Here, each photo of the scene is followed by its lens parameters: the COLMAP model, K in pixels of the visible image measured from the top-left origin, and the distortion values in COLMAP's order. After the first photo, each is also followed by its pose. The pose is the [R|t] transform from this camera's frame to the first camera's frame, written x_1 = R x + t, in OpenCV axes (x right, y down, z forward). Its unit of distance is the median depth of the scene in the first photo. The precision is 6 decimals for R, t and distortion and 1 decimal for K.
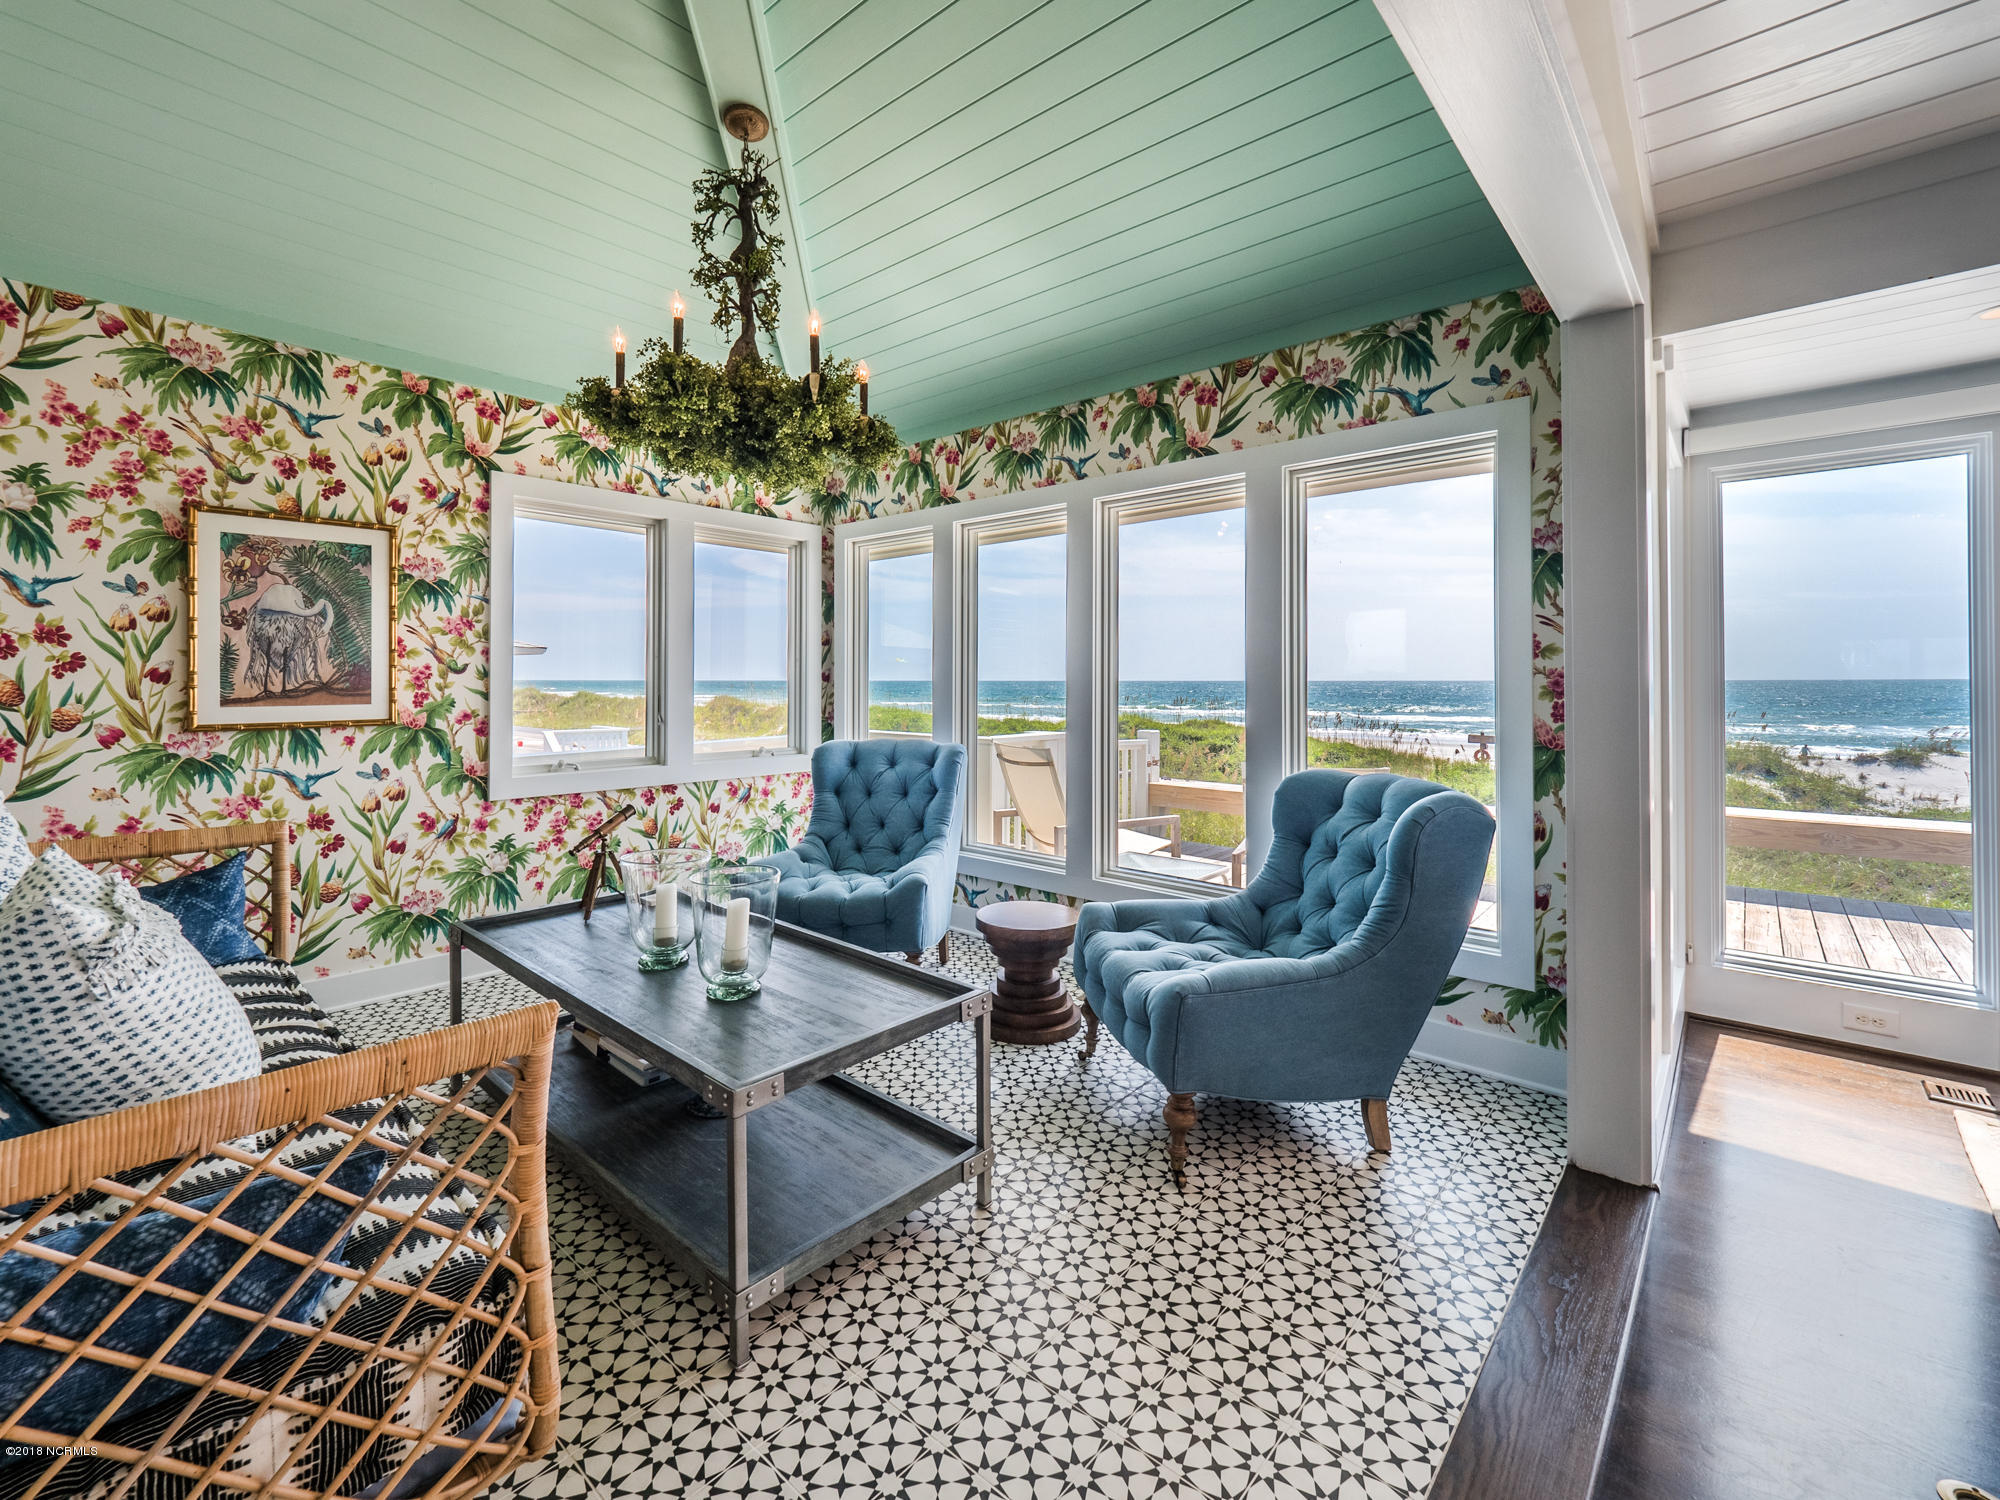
lens RADIAL K [[848.7, 0, 1004.6], [0, 848.7, 671.8], [0, 0, 1]] dist [-0.026579, 0.005121]
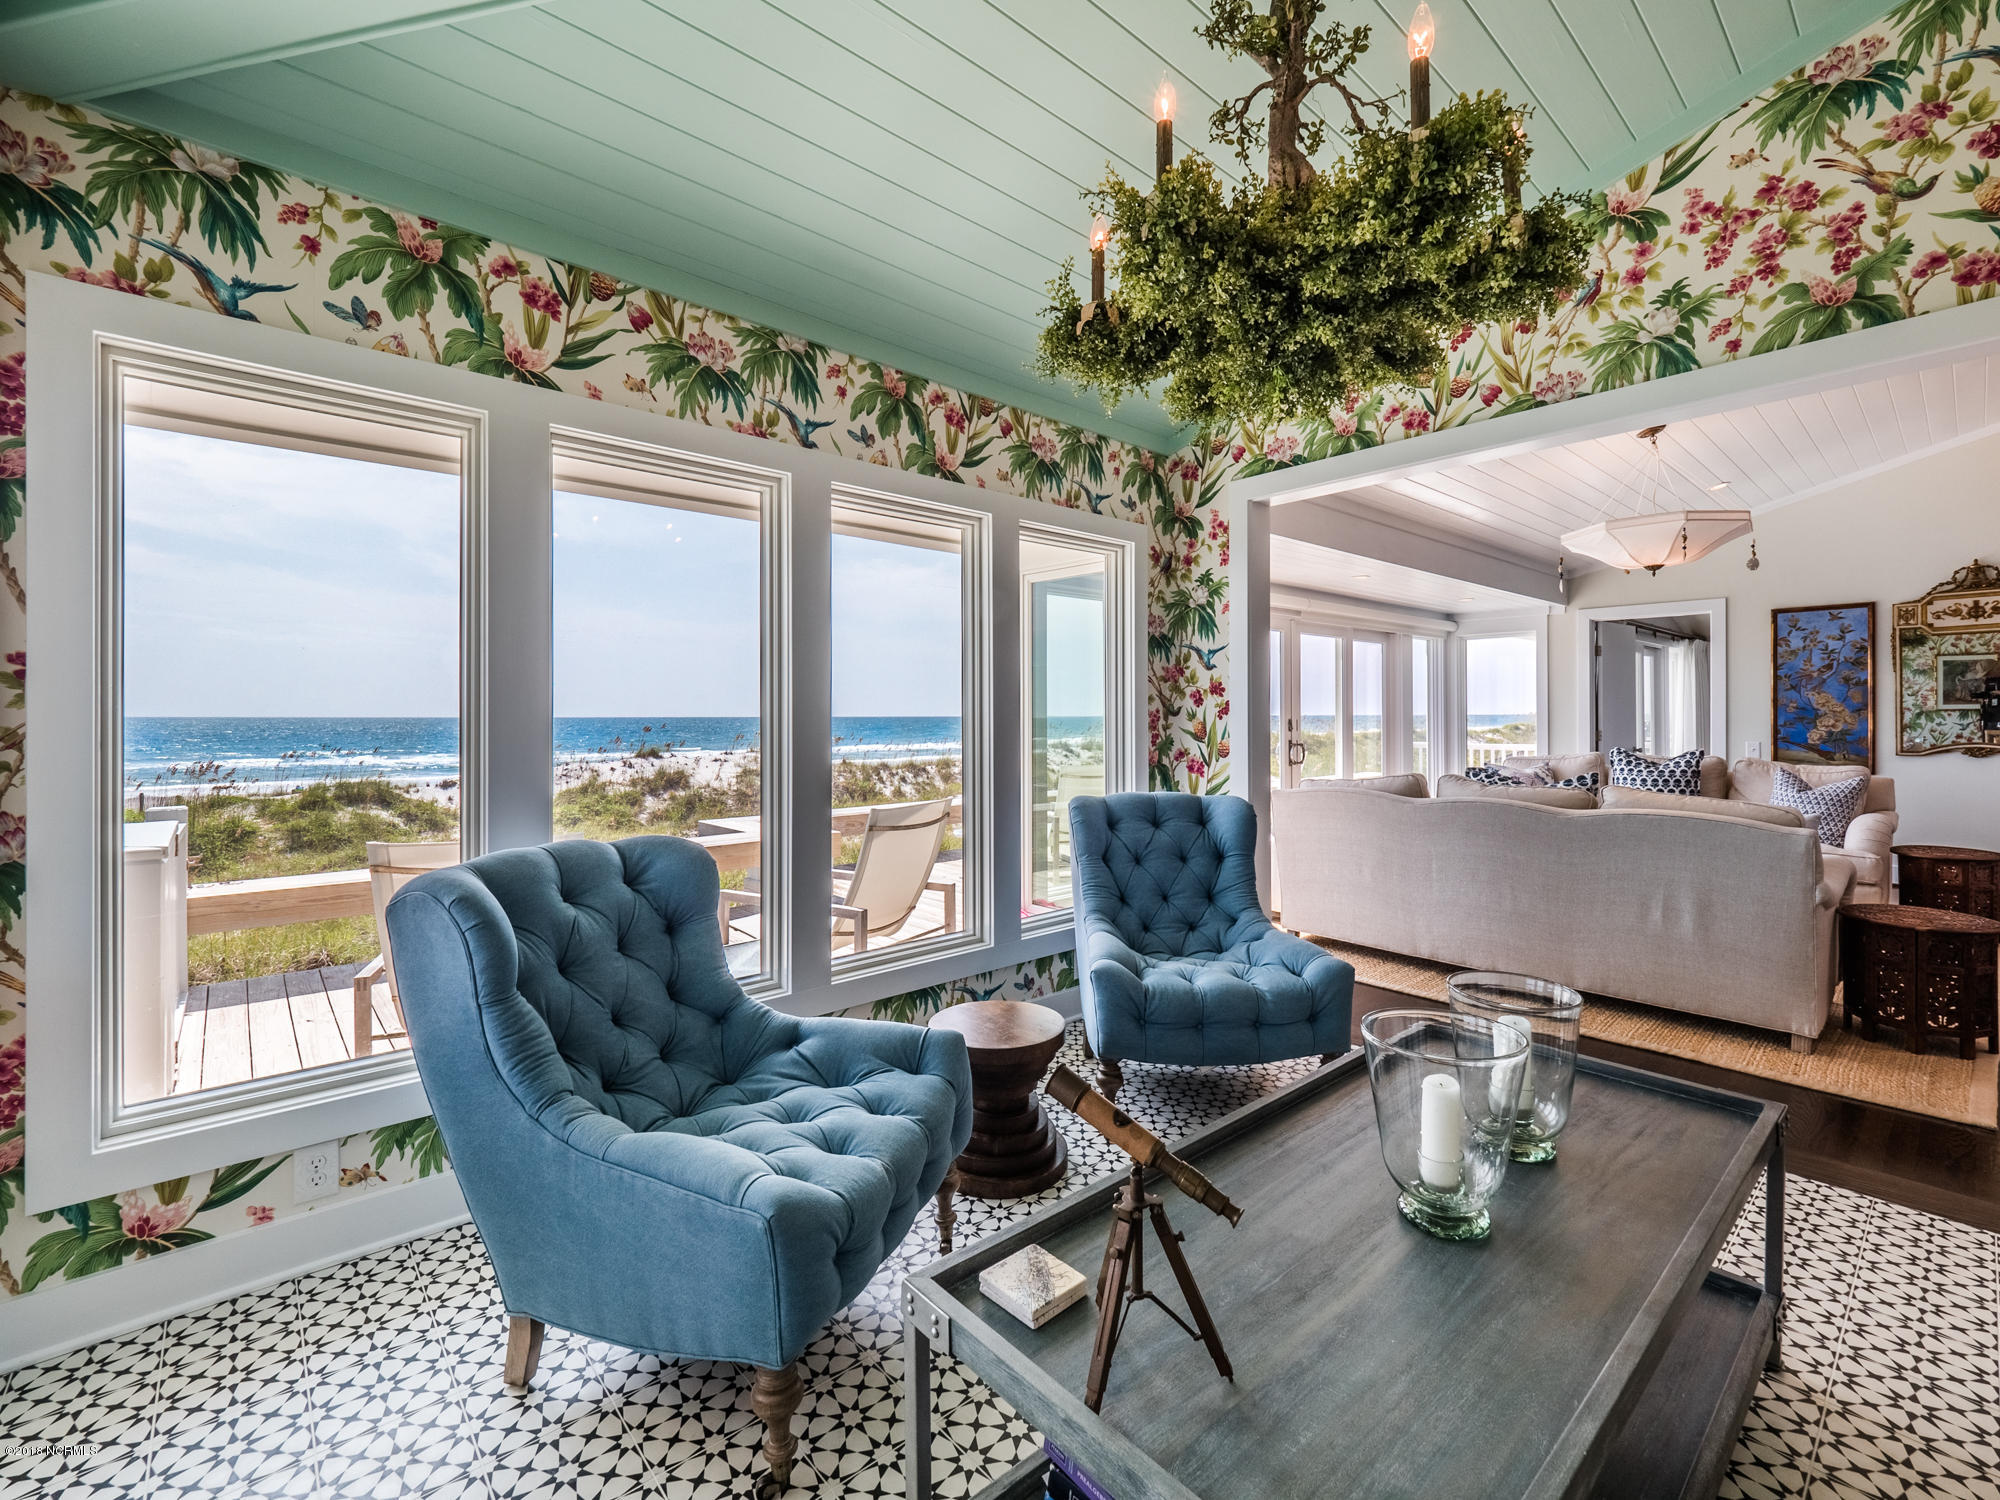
lens RADIAL K [[848.7, 0, 955.0], [0, 848.7, 721.4], [0, 0, 1]] dist [-0.026579, 0.005121]
pose [[0.160981, -0.003355, 0.986952, -0.690469], [-0.008542, 0.999952, 0.004793, 0.004562], [-0.986920, -0.009202, 0.160945, 0.854220]]
